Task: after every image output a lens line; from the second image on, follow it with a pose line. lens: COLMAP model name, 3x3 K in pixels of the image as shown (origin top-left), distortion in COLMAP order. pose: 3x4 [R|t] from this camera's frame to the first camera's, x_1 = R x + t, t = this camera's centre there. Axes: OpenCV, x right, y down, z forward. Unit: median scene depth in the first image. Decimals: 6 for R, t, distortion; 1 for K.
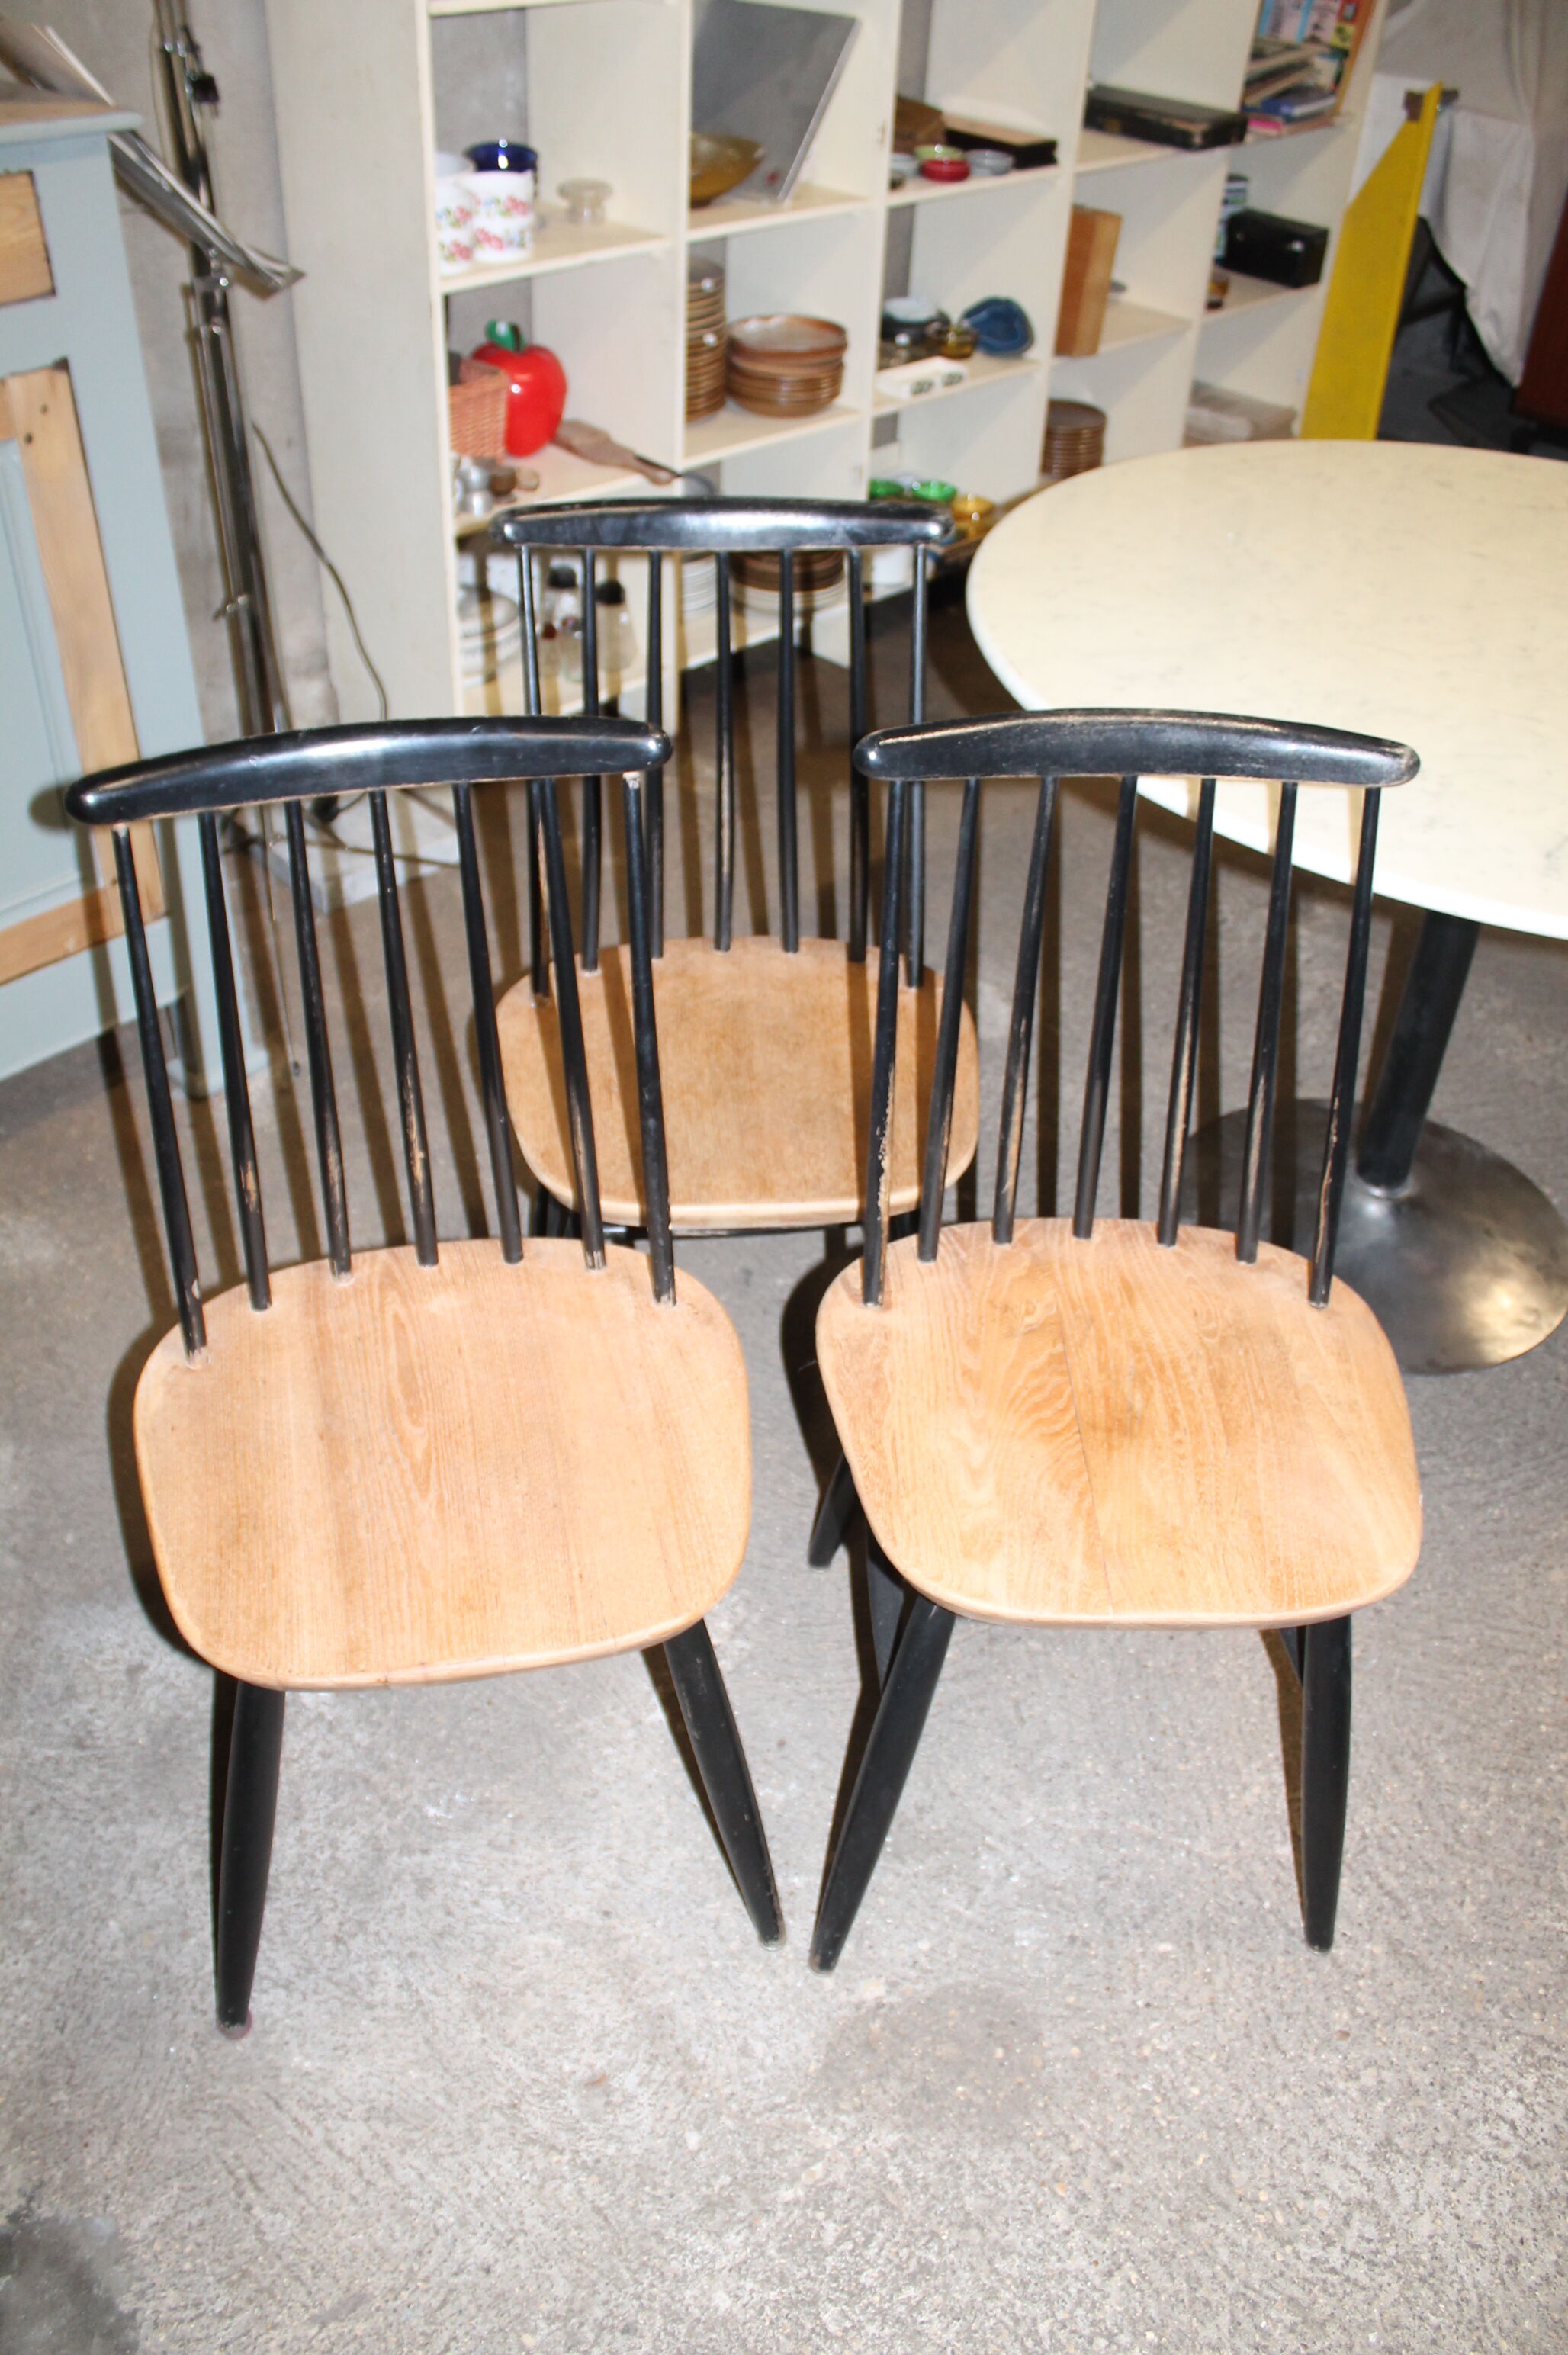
lens RADIAL K [[1992.3, 0, 716.9], [0, 1992.3, 1176.5], [0, 0, 1]] dist [-0.124090, -0.044402]
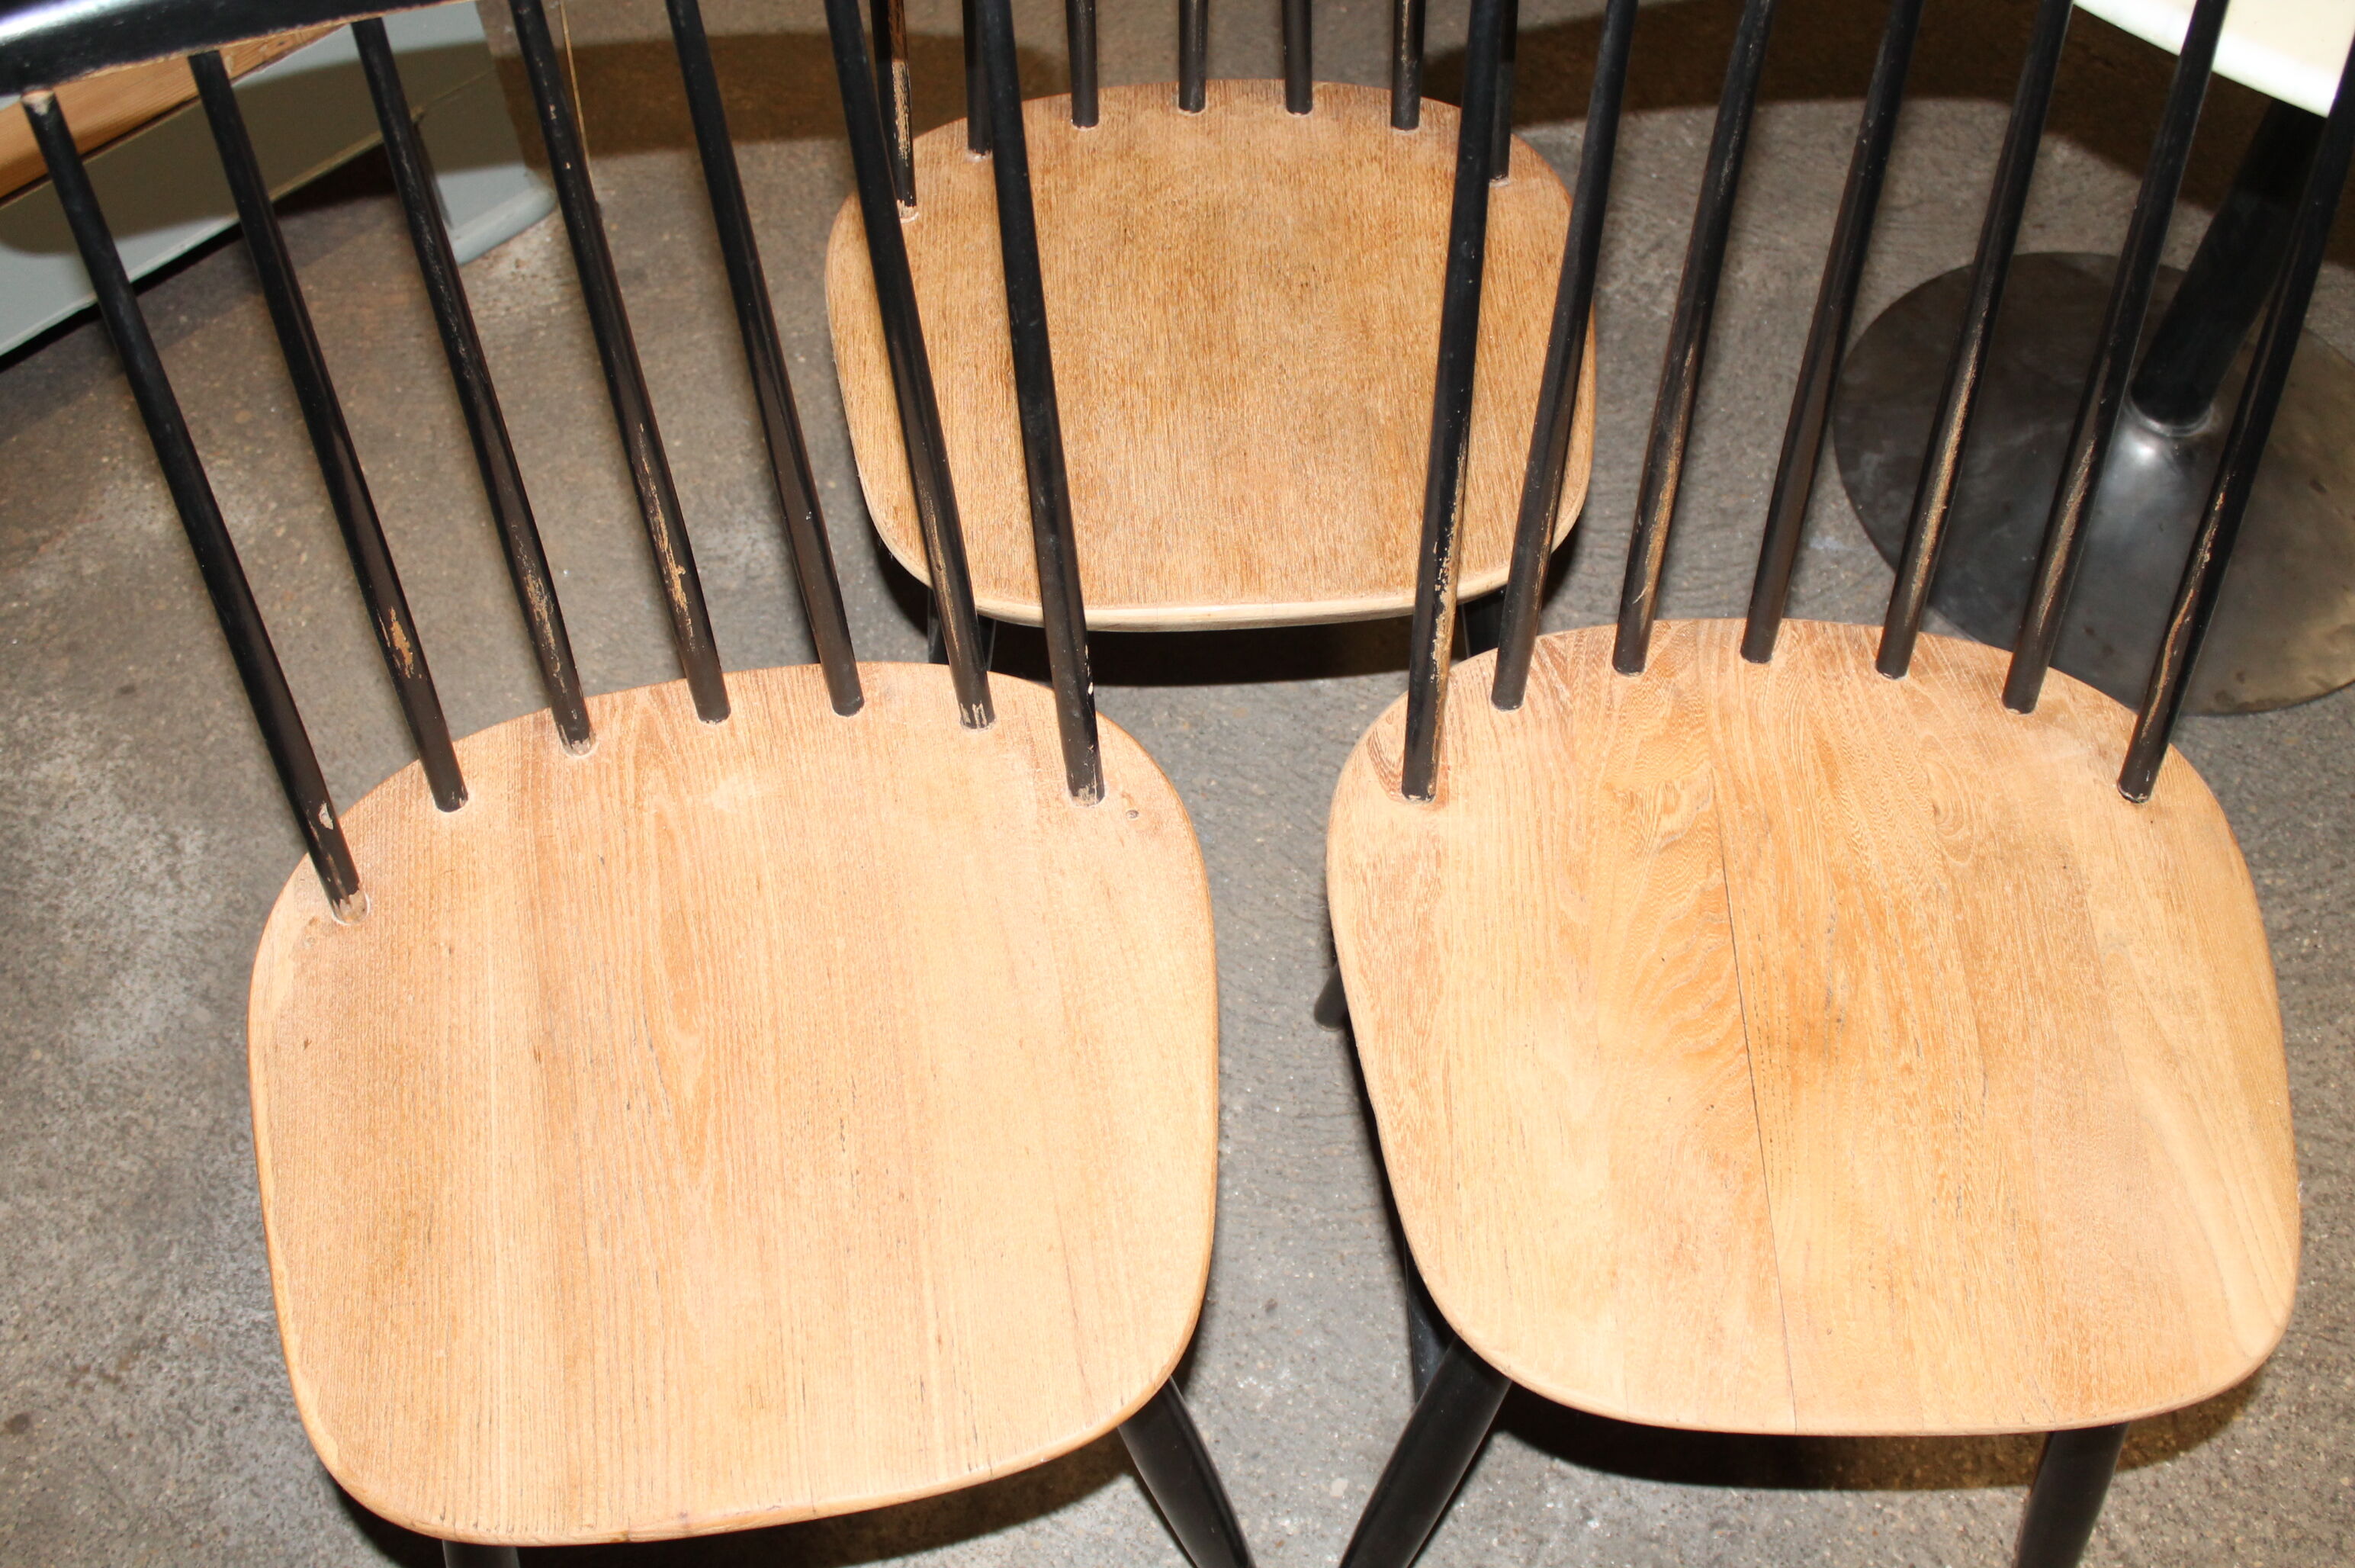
lens RADIAL K [[2189.7, 0, 1151.2], [0, 2189.7, 784.5], [0, 0, 1]] dist [-0.081328, 0.000000]
pose [[0.999332, 0.002541, -0.036446, 0.019511], [0.008751, 0.951895, 0.306299, -0.148119], [0.035471, -0.306413, 0.951237, 0.340904]]
